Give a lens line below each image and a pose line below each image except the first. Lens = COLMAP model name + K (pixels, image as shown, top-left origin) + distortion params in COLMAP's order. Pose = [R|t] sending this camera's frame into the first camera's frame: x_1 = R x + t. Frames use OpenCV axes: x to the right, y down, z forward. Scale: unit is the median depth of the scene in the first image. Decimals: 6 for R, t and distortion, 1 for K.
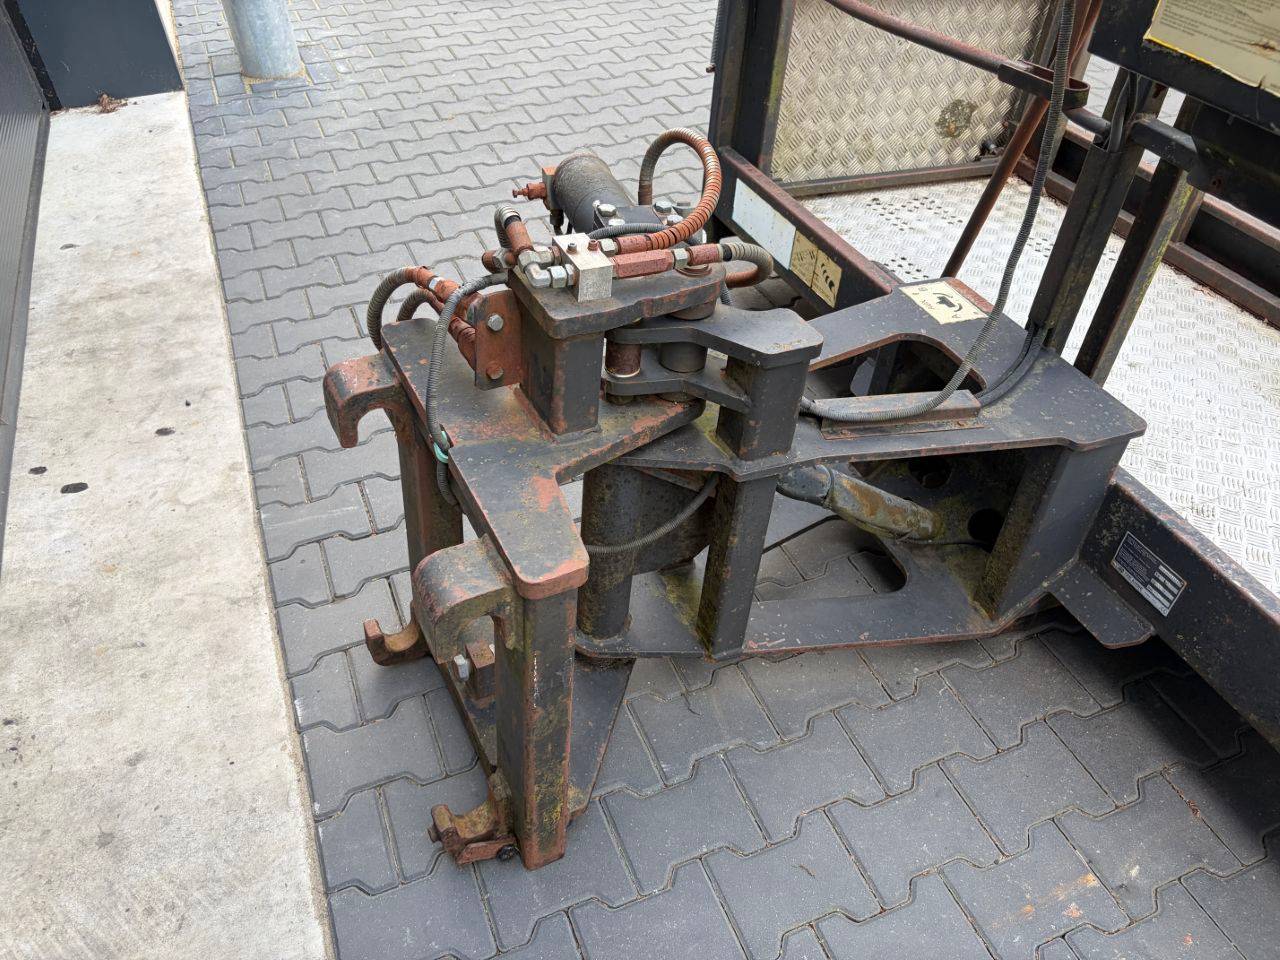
lens RADIAL K [[1020.5, 0, 613.4], [0, 1020.5, 481.2], [0, 0, 1]] dist [0.055503, -0.073949]
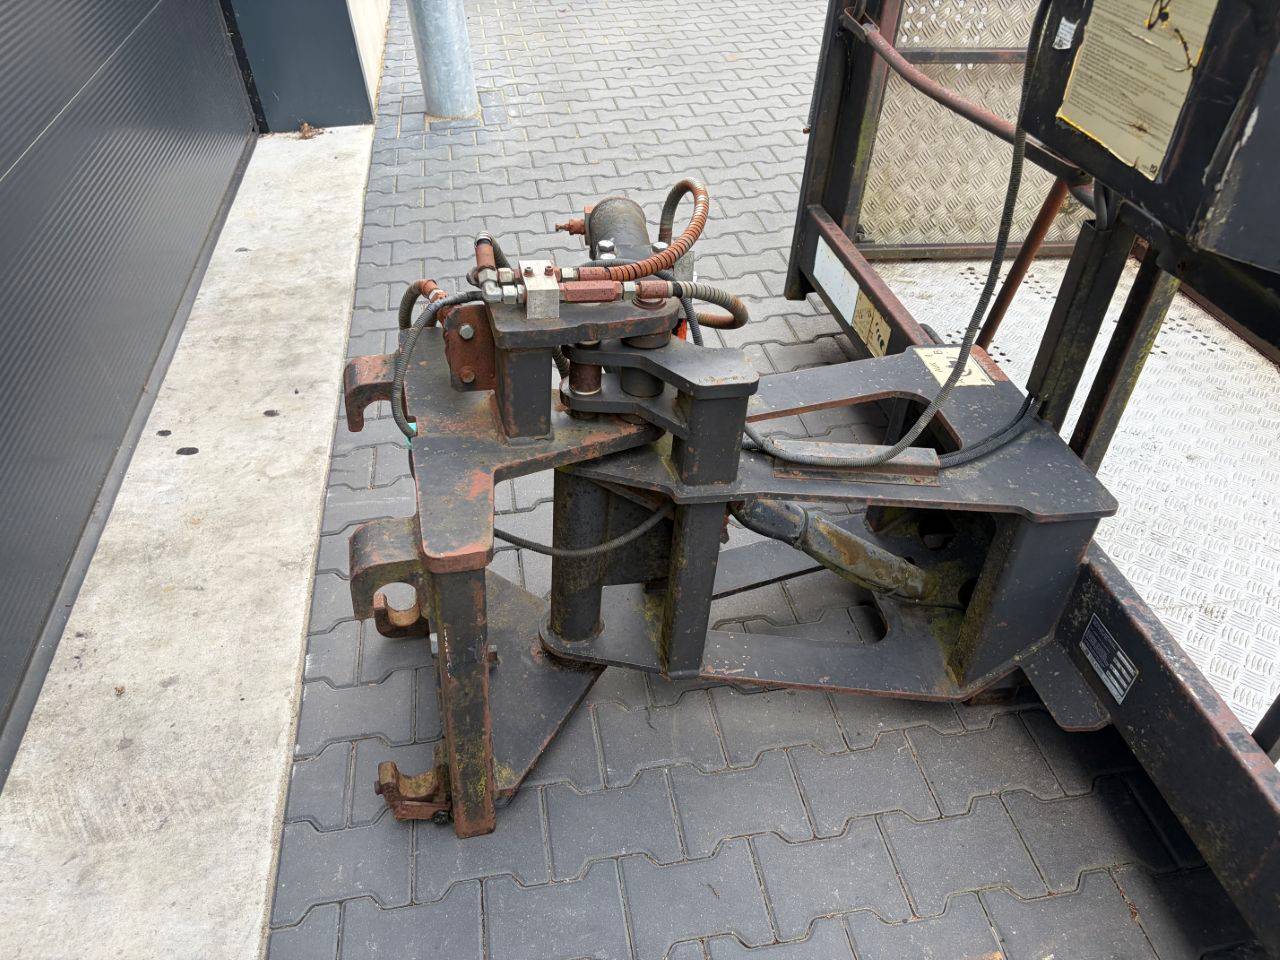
lens RADIAL K [[1020.5, 0, 613.4], [0, 1020.5, 481.2], [0, 0, 1]] dist [0.055503, -0.073949]
pose [[0.973035, 0.126357, -0.192970, 0.214390], [-0.135464, 0.990175, -0.034697, 0.019238], [0.186690, 0.059902, 0.980591, -0.050368]]
